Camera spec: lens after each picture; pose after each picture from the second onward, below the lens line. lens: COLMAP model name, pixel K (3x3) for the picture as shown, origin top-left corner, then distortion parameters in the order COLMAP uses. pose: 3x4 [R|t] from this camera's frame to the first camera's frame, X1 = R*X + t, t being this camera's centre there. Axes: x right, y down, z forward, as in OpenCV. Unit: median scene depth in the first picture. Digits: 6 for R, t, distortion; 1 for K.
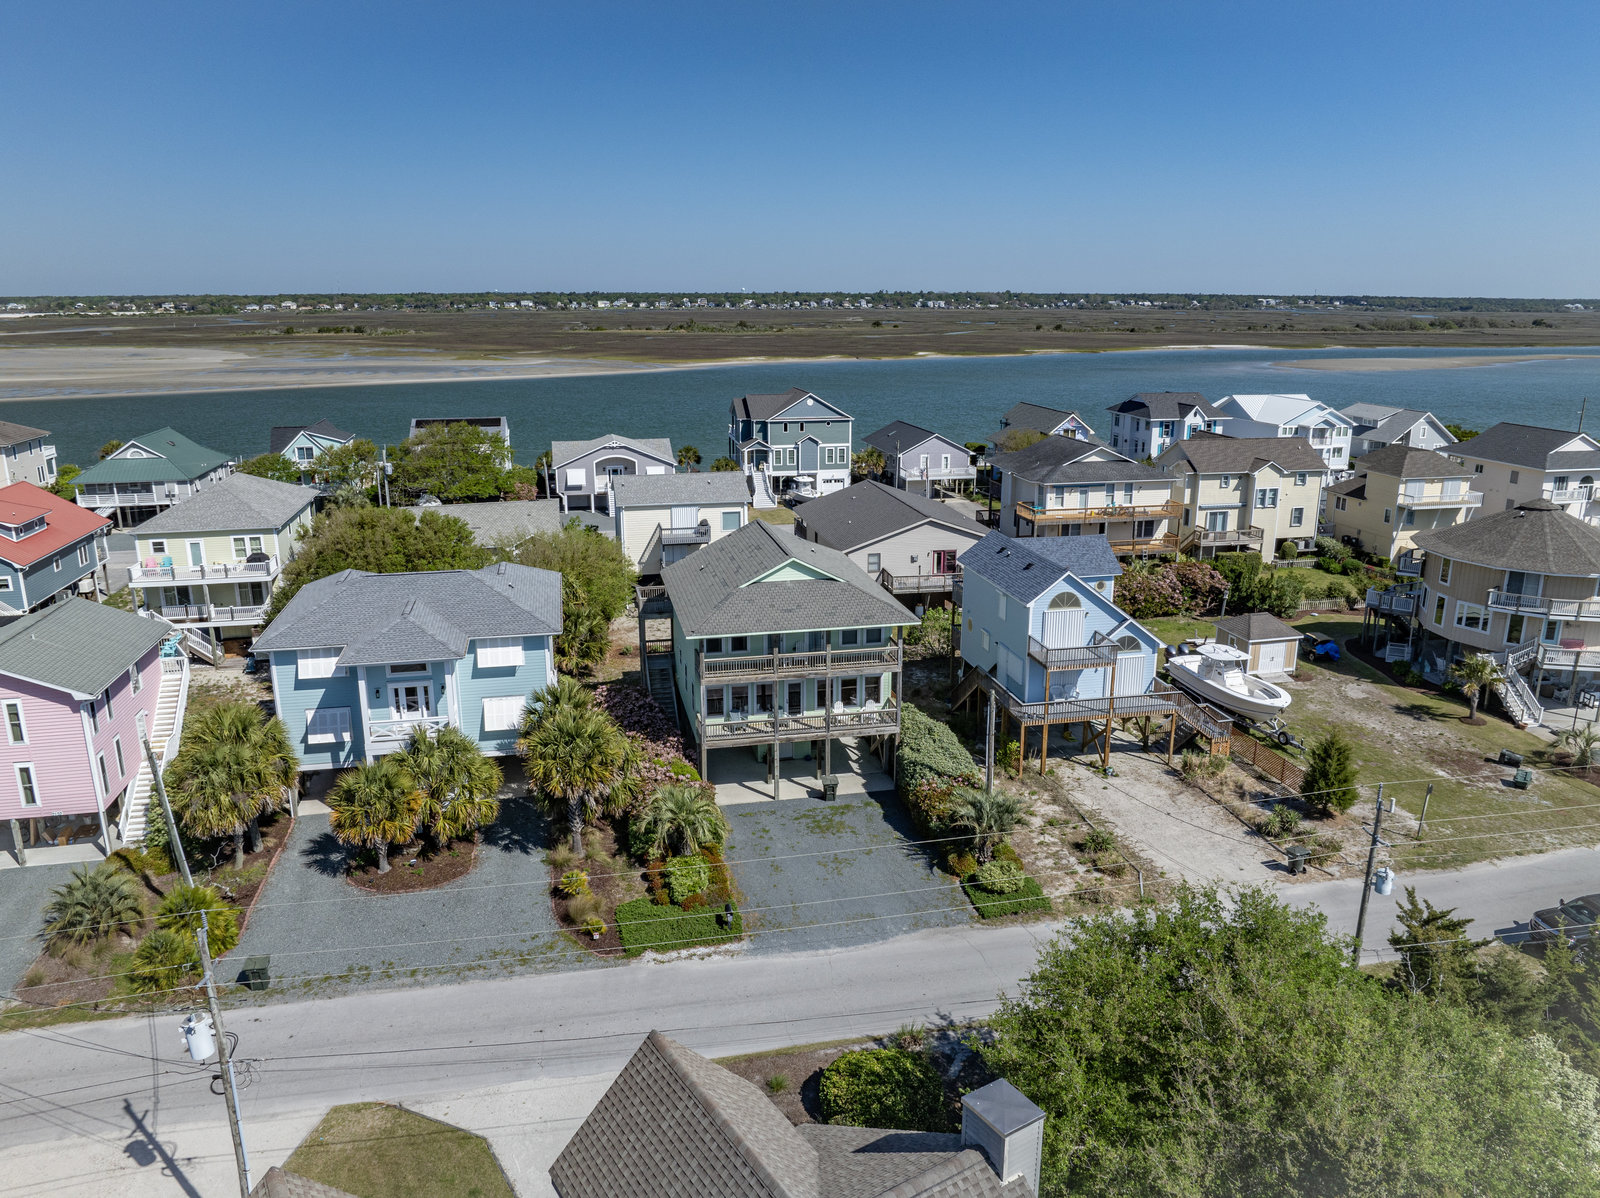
lens RADIAL K [[1124.2, 0, 812.7], [0, 1124.2, 594.9], [0, 0, 1]] dist [-0.031907, 0.004704]
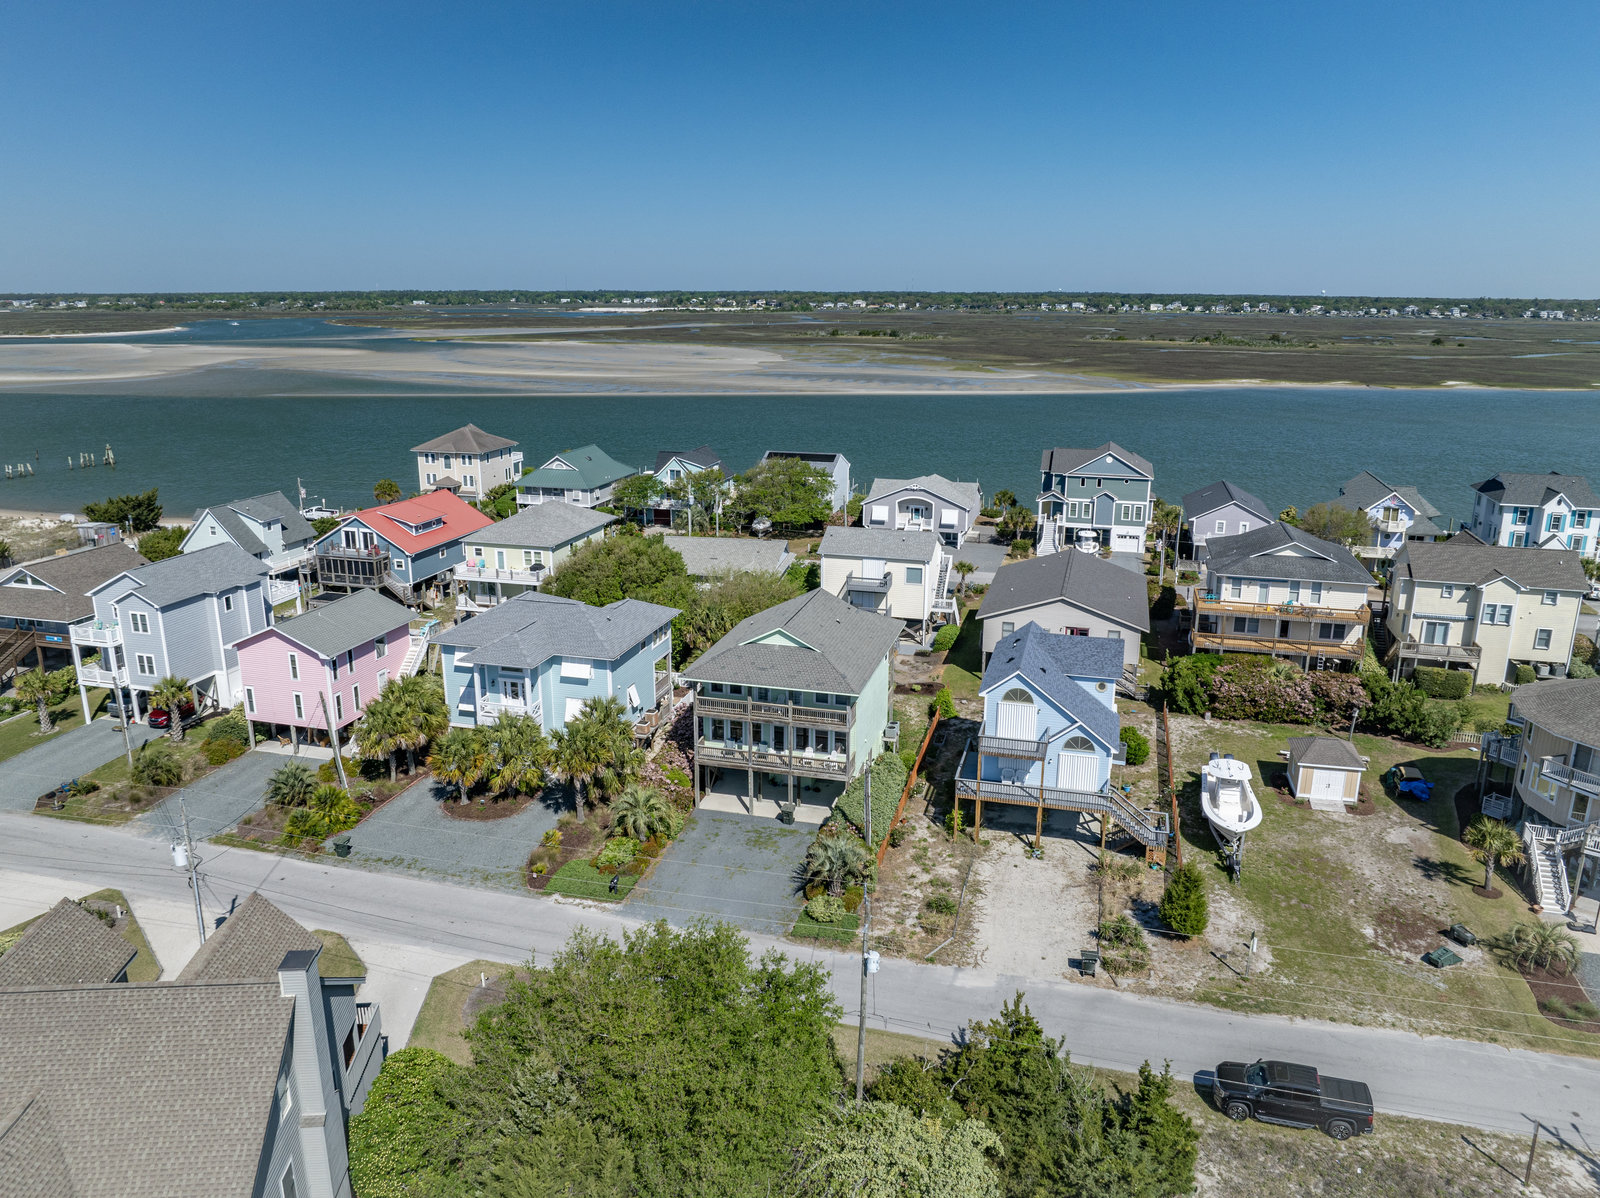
lens RADIAL K [[1124.2, 0, 804.4], [0, 1124.2, 599.4], [0, 0, 1]] dist [-0.031907, 0.004704]
pose [[0.888487, 0.124097, -0.441803, 0.301763], [-0.122842, 0.991924, 0.031578, -0.057964], [0.442154, 0.026215, 0.896556, -0.063530]]
